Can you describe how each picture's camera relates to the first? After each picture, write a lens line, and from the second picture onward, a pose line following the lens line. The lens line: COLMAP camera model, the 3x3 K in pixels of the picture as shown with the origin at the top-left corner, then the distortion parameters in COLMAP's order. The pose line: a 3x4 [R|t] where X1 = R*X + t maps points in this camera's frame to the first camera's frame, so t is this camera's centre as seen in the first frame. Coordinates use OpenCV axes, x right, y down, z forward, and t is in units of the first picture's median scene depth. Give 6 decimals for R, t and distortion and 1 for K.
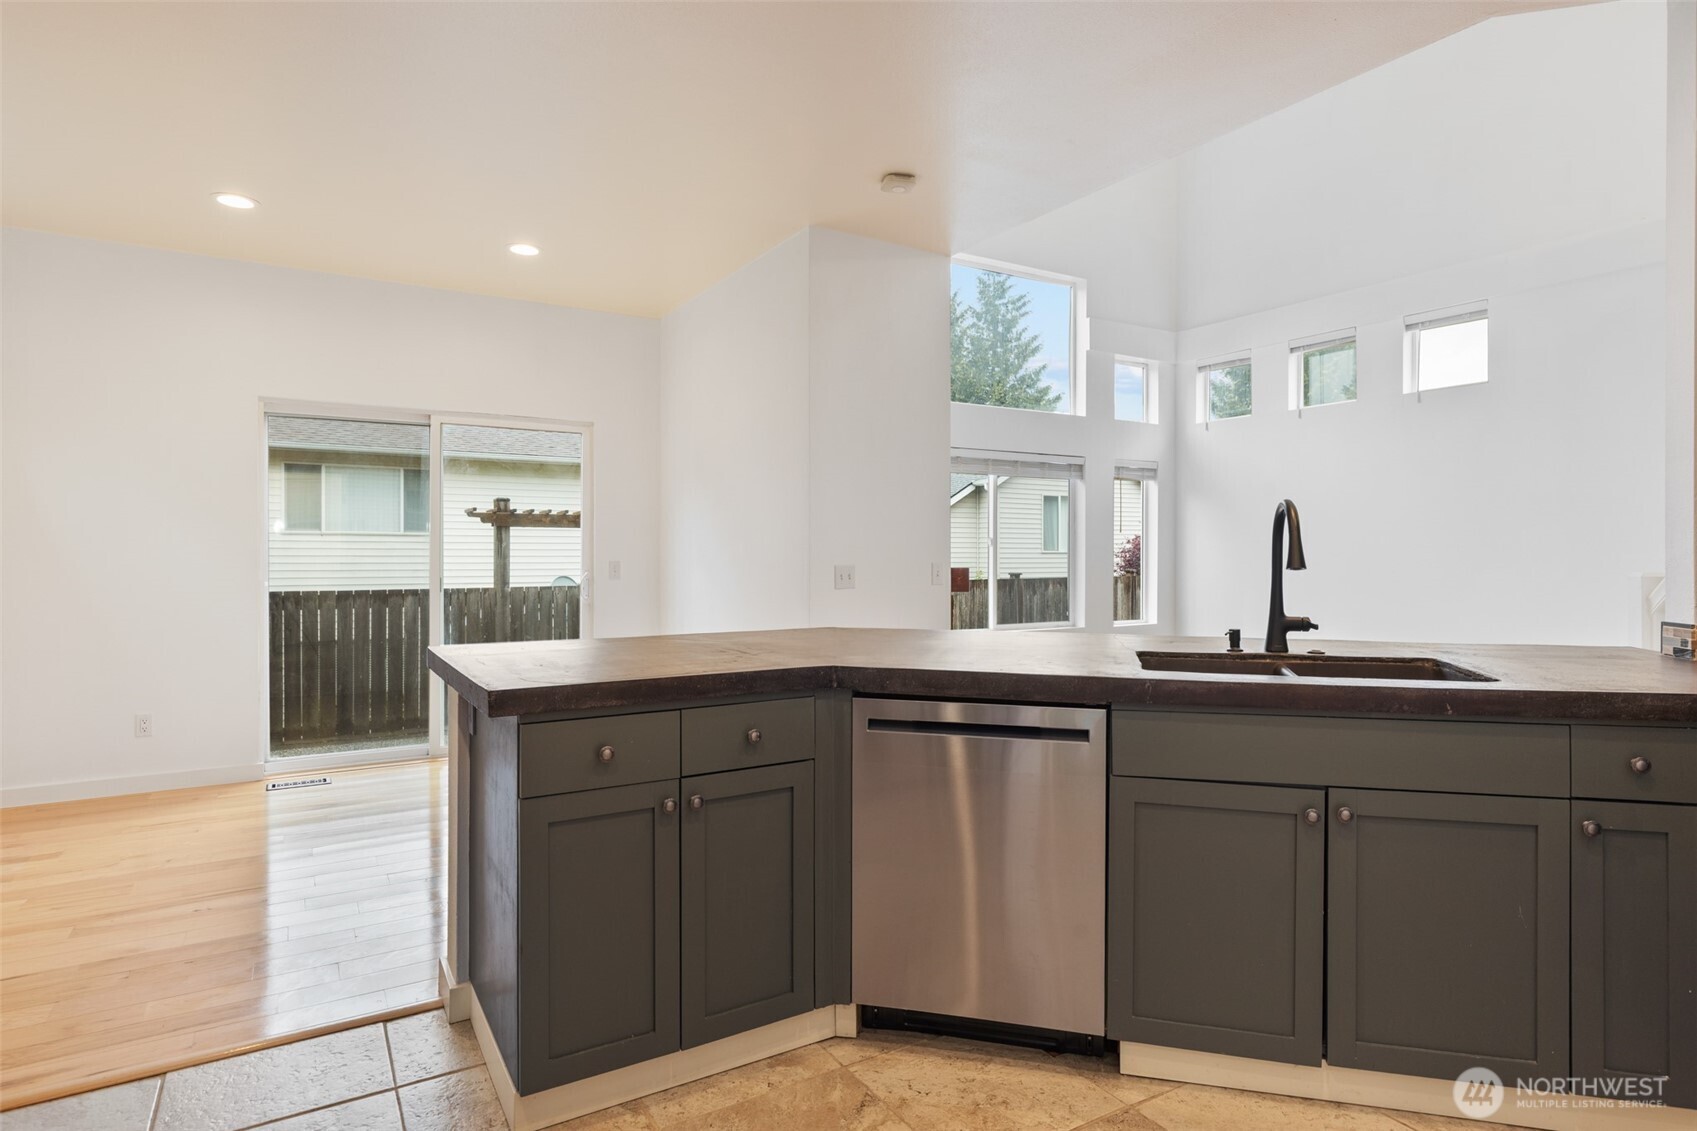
lens RADIAL K [[934.3, 0, 856.8], [0, 934.3, 551.3], [0, 0, 1]] dist [0.007786, -0.000053]
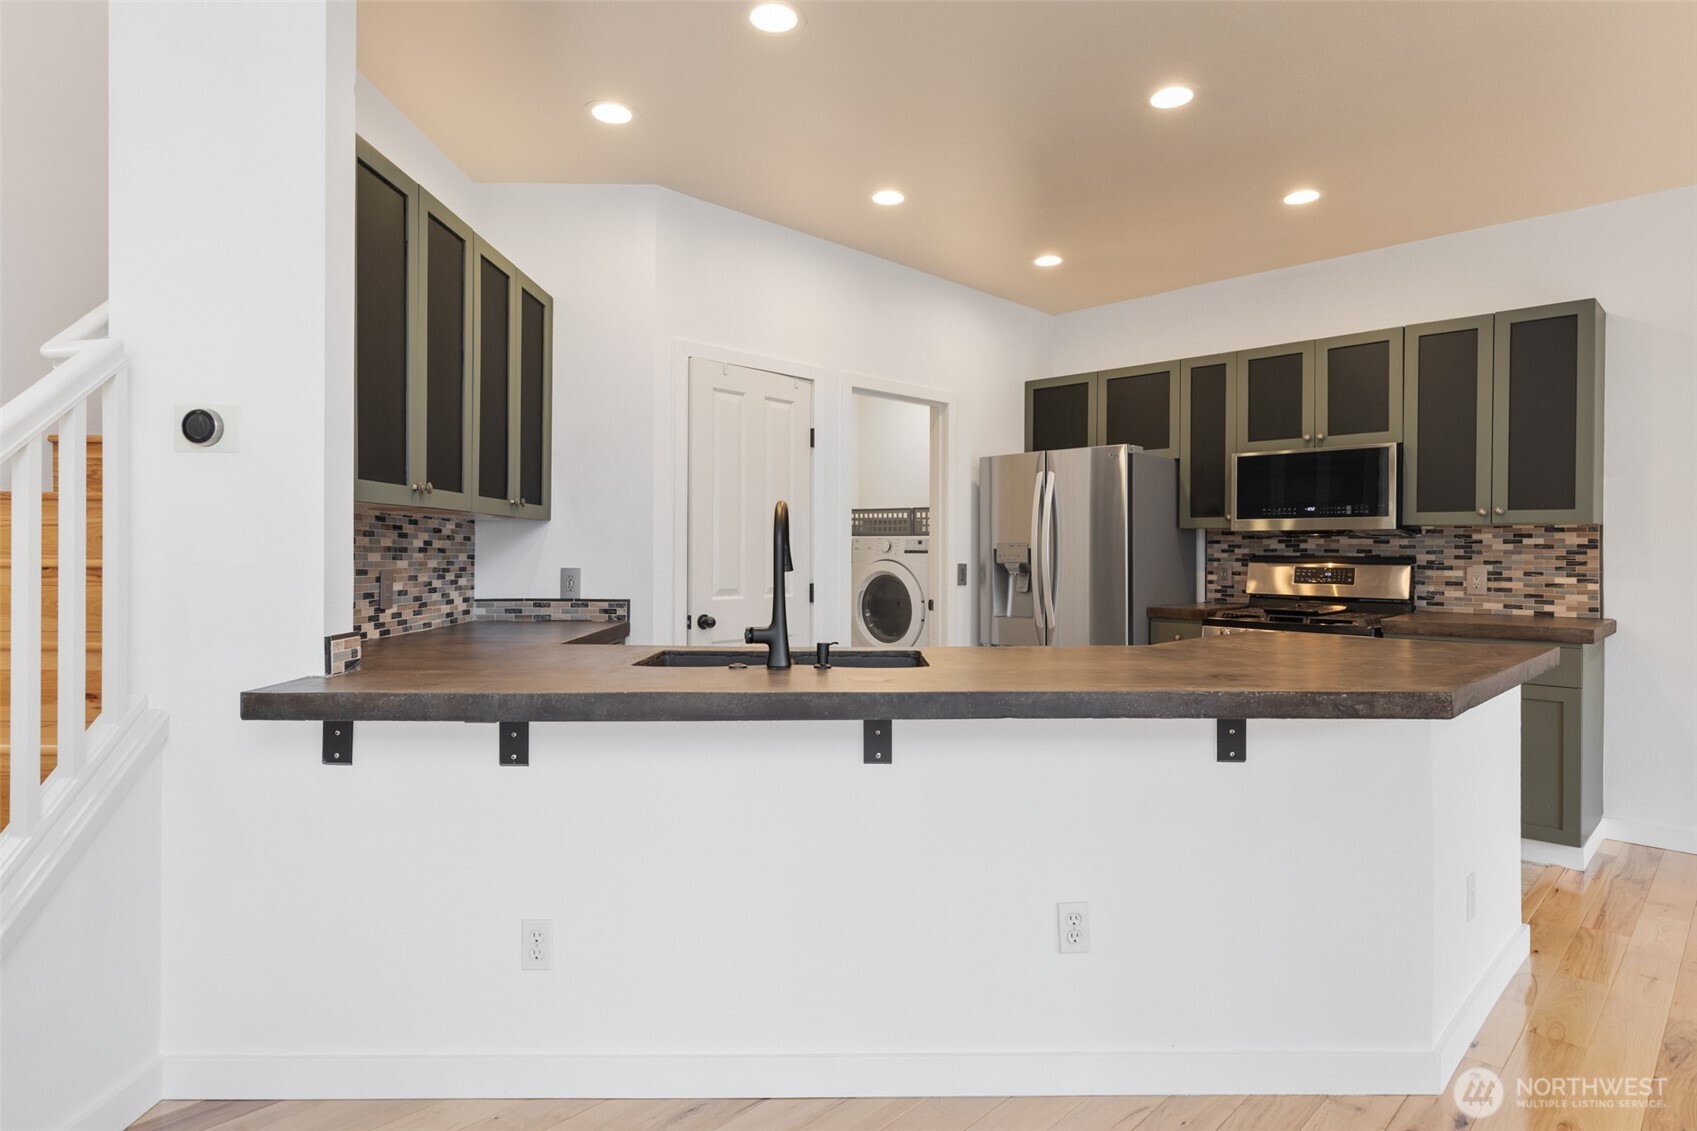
lens RADIAL K [[934.3, 0, 856.8], [0, 934.3, 551.3], [0, 0, 1]] dist [0.007786, -0.000053]
pose [[-0.969740, -0.003131, -0.244119, 0.618037], [-0.002842, 0.999995, -0.001536, -0.001504], [0.244122, -0.000796, -0.969744, 1.962720]]
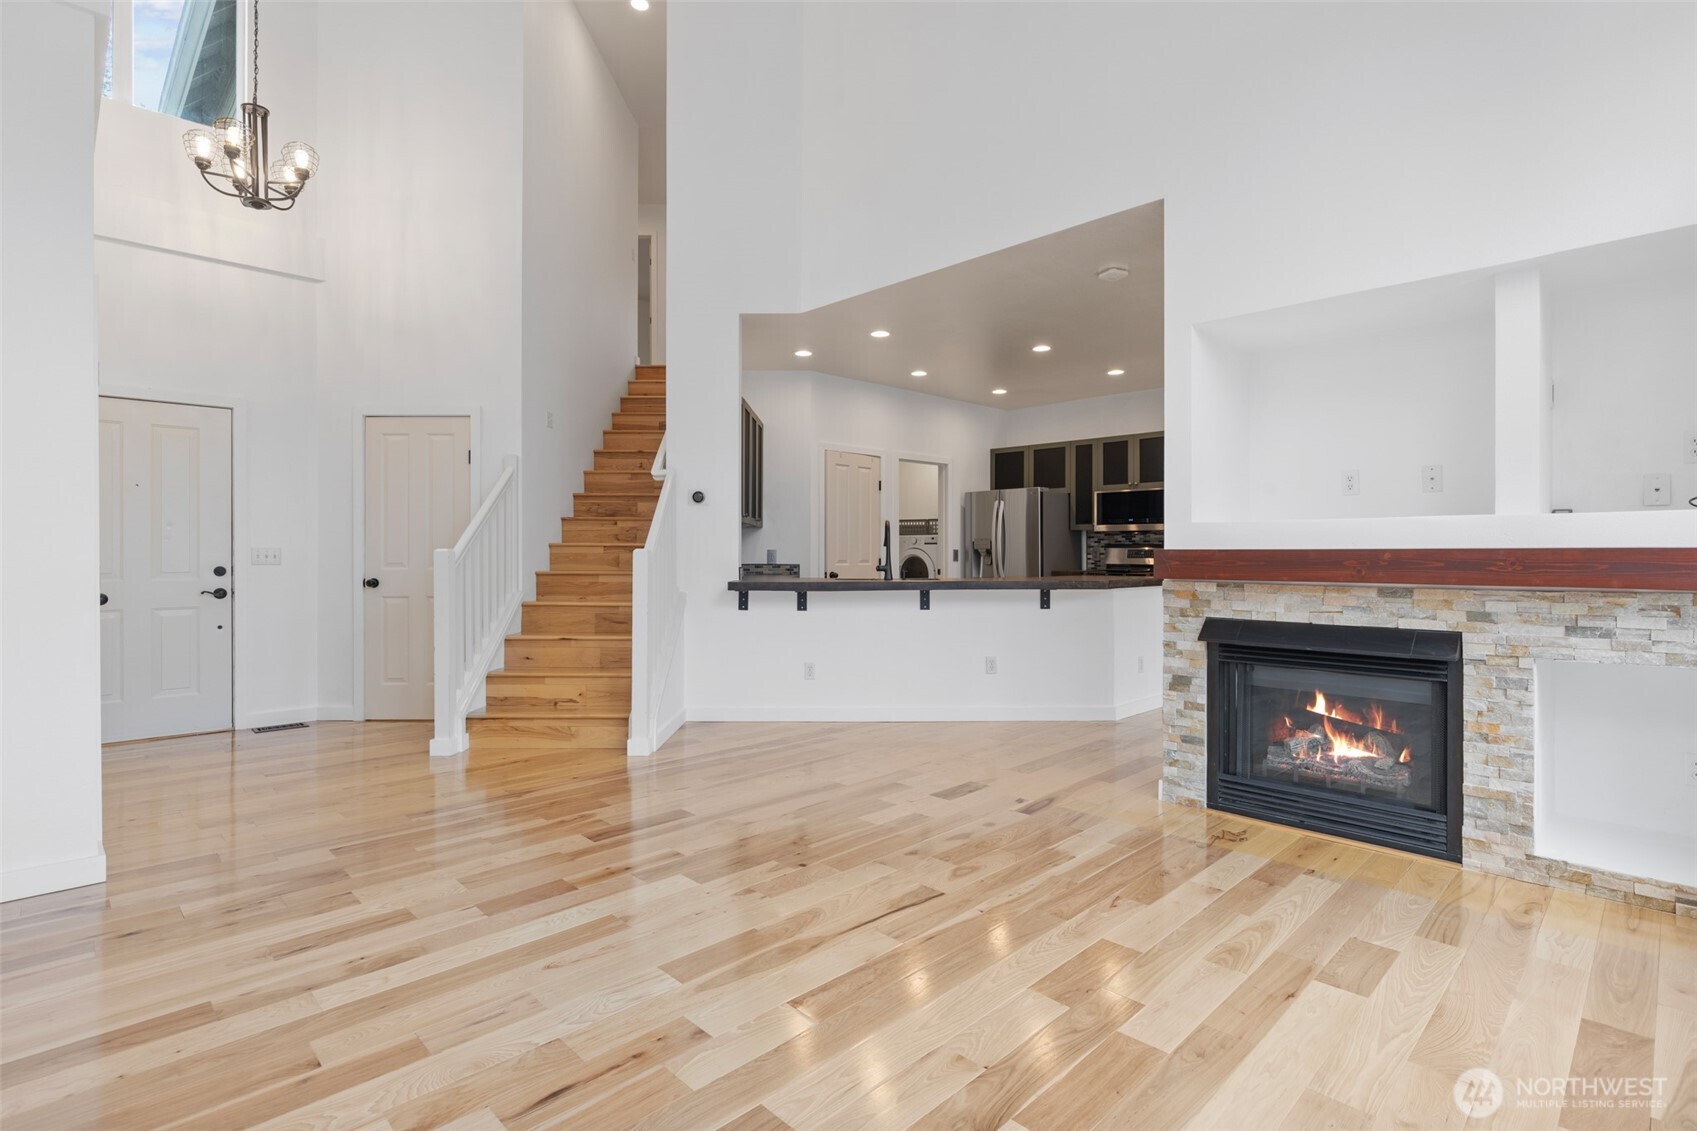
lens RADIAL K [[839.8, 0, 856.2], [0, 839.8, 556.5], [0, 0, 1]] dist [-0.000962, 0.000237]
pose [[-0.972460, 0.002325, -0.233058, 1.103631], [0.001834, 0.999996, 0.002323, 0.042843], [0.233062, 0.001832, -0.972460, 3.314376]]
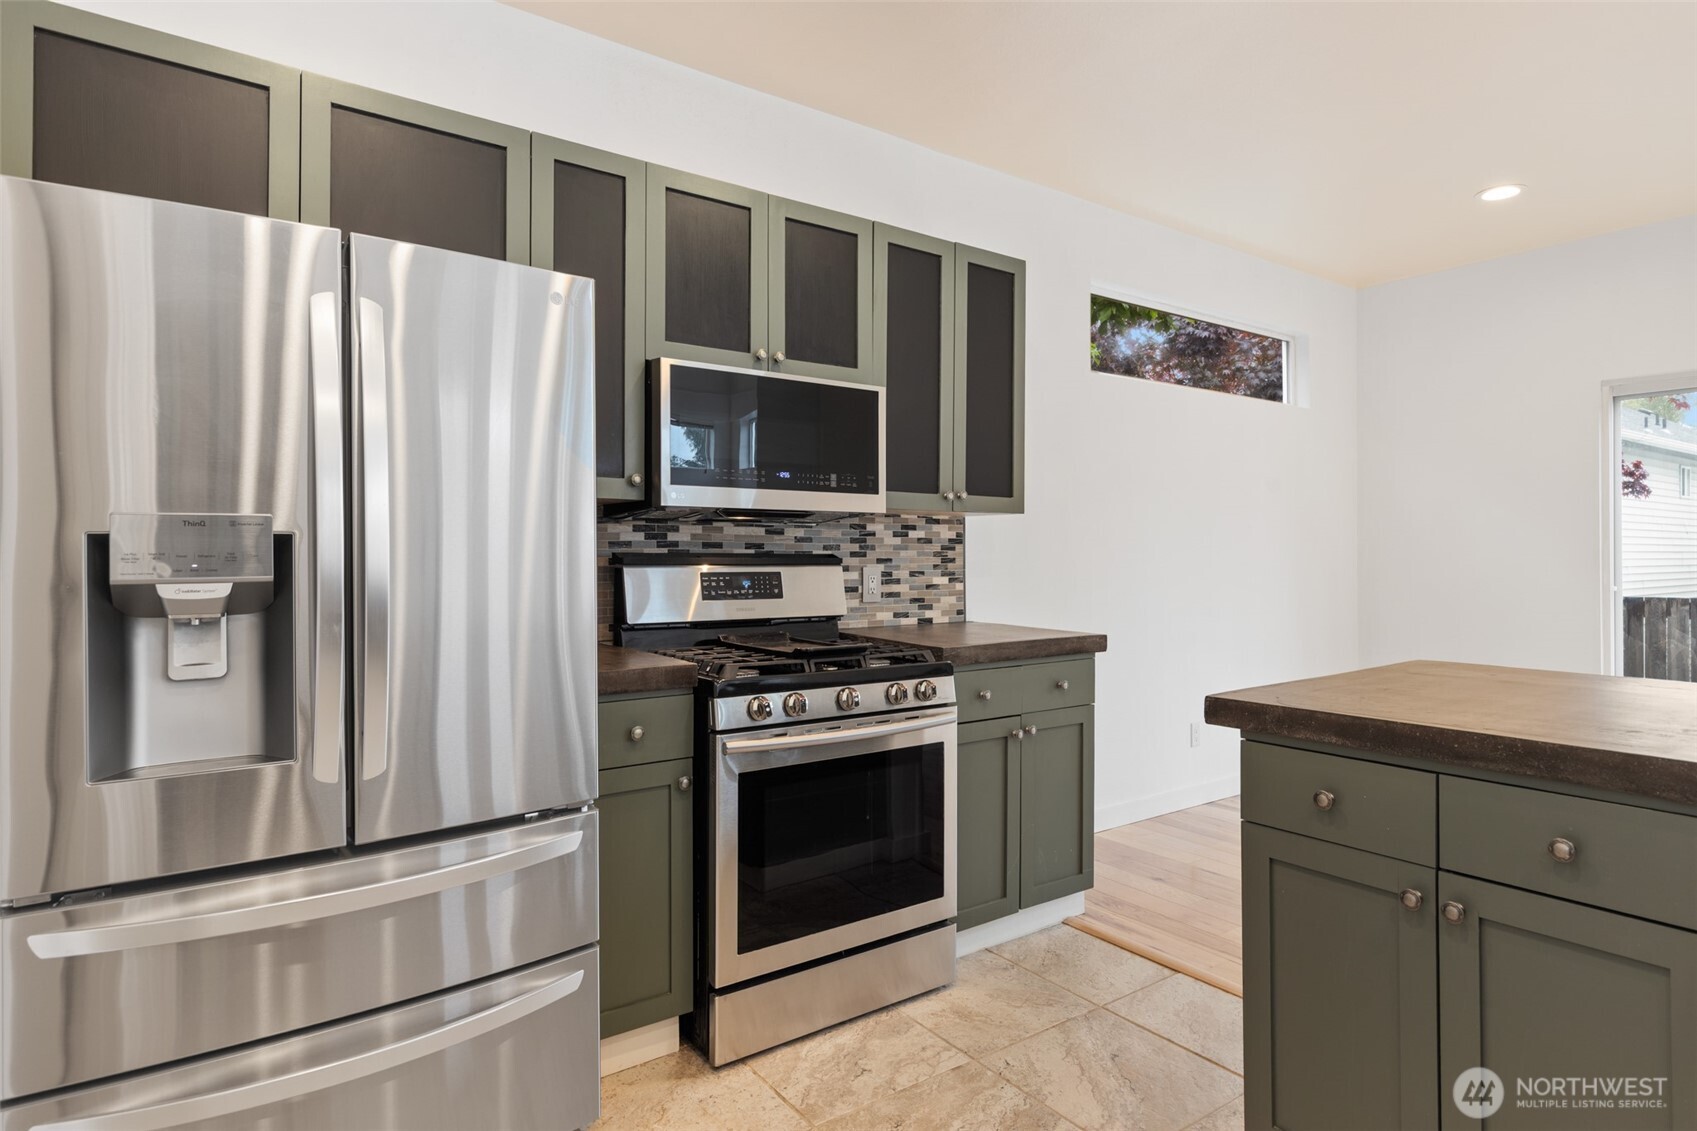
lens RADIAL K [[934.3, 0, 856.8], [0, 934.3, 551.3], [0, 0, 1]] dist [0.007786, -0.000053]
pose [[0.083237, -0.000289, -0.996530, 0.408069], [-0.000019, 1.000000, -0.000291, 0.000004], [0.996530, 0.000043, 0.083237, 0.417290]]
